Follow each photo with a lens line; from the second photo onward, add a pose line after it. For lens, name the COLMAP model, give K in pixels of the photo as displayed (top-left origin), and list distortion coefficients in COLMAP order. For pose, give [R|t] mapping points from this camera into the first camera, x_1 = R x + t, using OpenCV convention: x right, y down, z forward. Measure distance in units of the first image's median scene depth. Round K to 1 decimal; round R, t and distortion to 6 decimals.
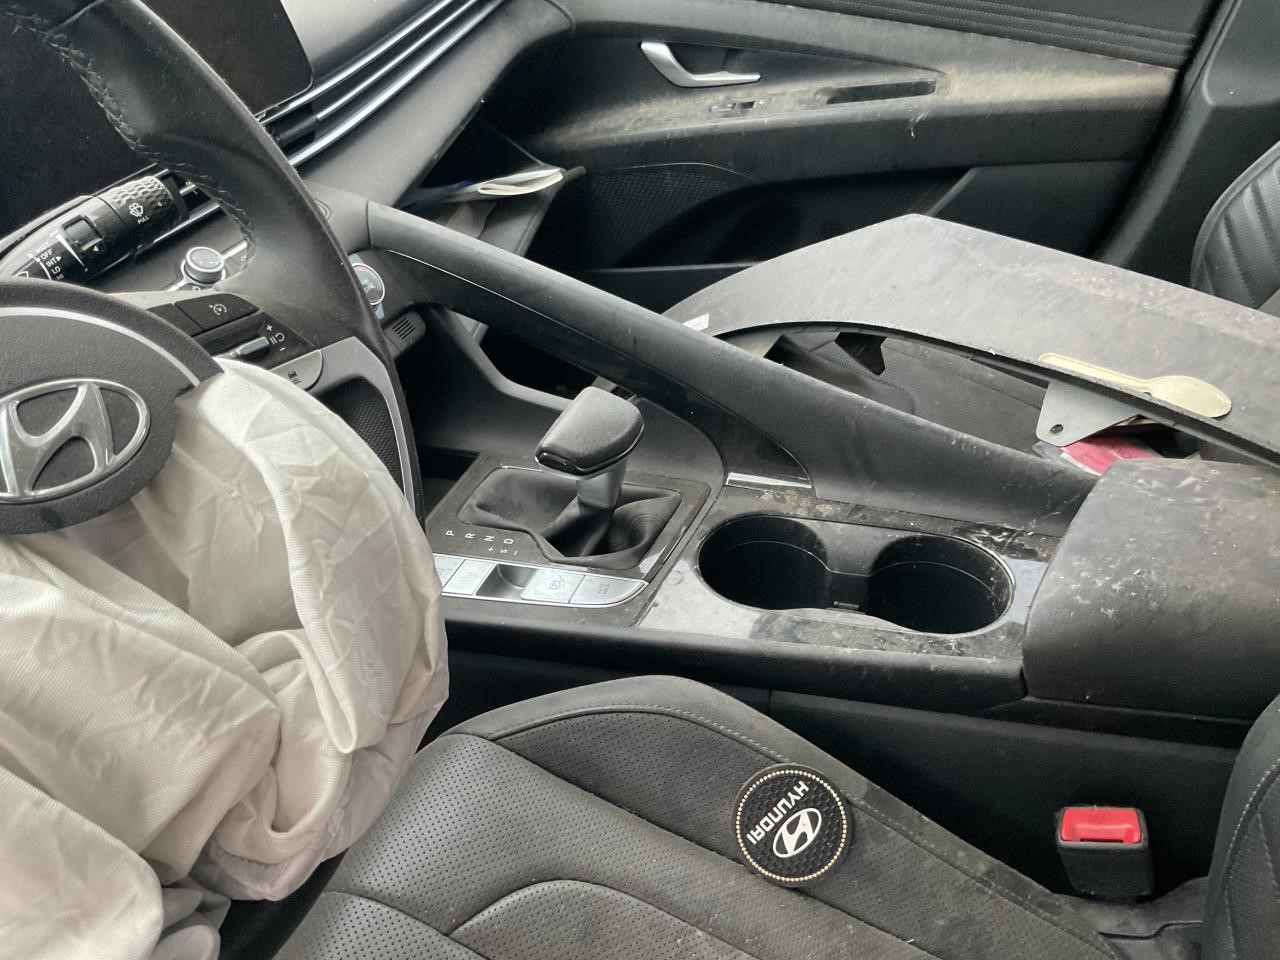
lens RADIAL K [[1089.1, 0, 640.0], [0, 1089.1, 480.0], [0, 0, 1]] dist [0.076383, -0.136007]
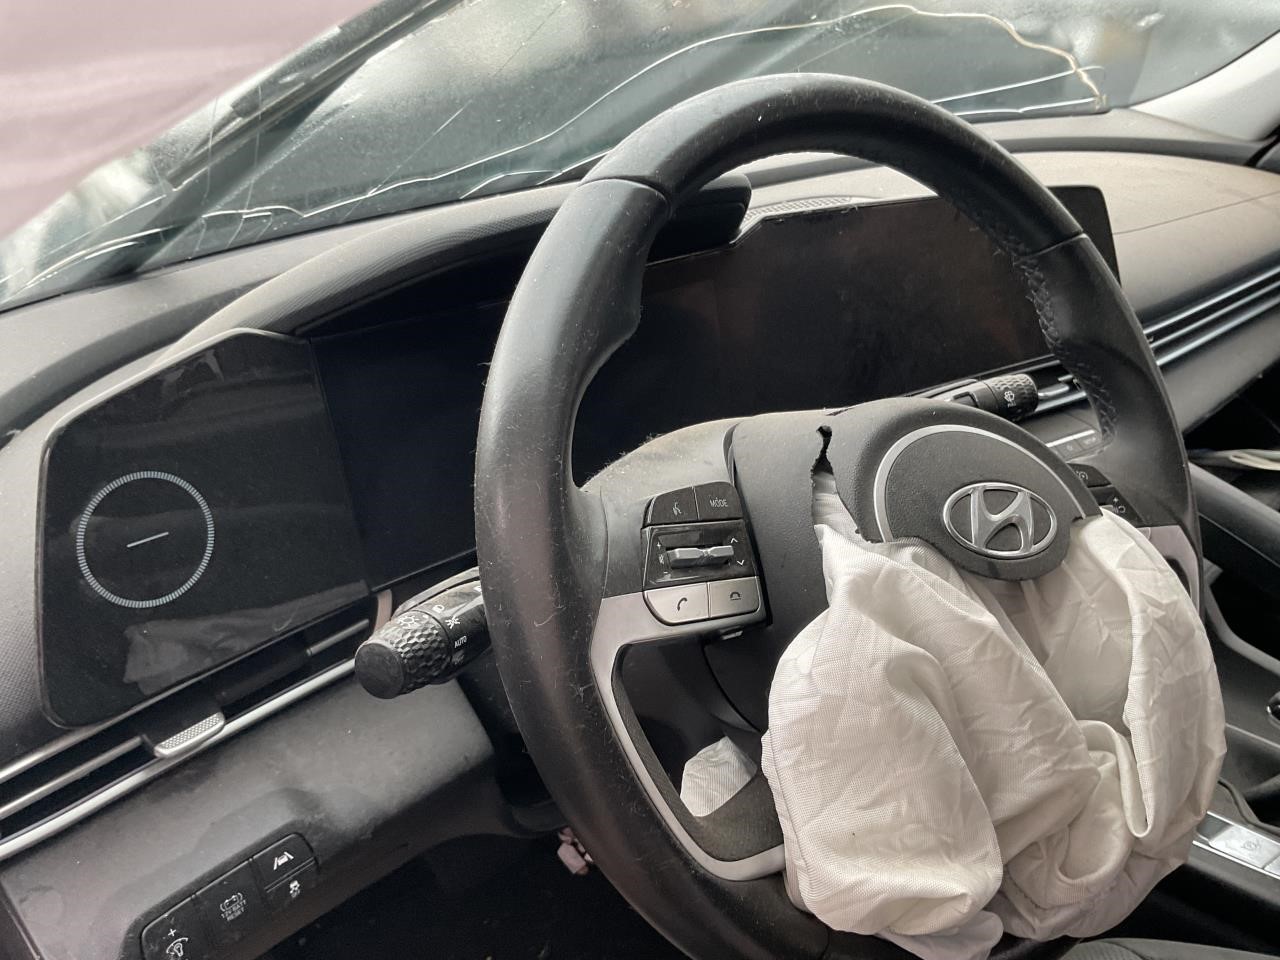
lens RADIAL K [[1089.1, 0, 640.0], [0, 1089.1, 480.0], [0, 0, 1]] dist [0.076383, -0.136007]
pose [[0.814583, 0.213881, -0.539176, -0.145343], [-0.327318, 0.936893, -0.122862, 0.206008], [0.478872, 0.276563, 0.833184, -0.345417]]
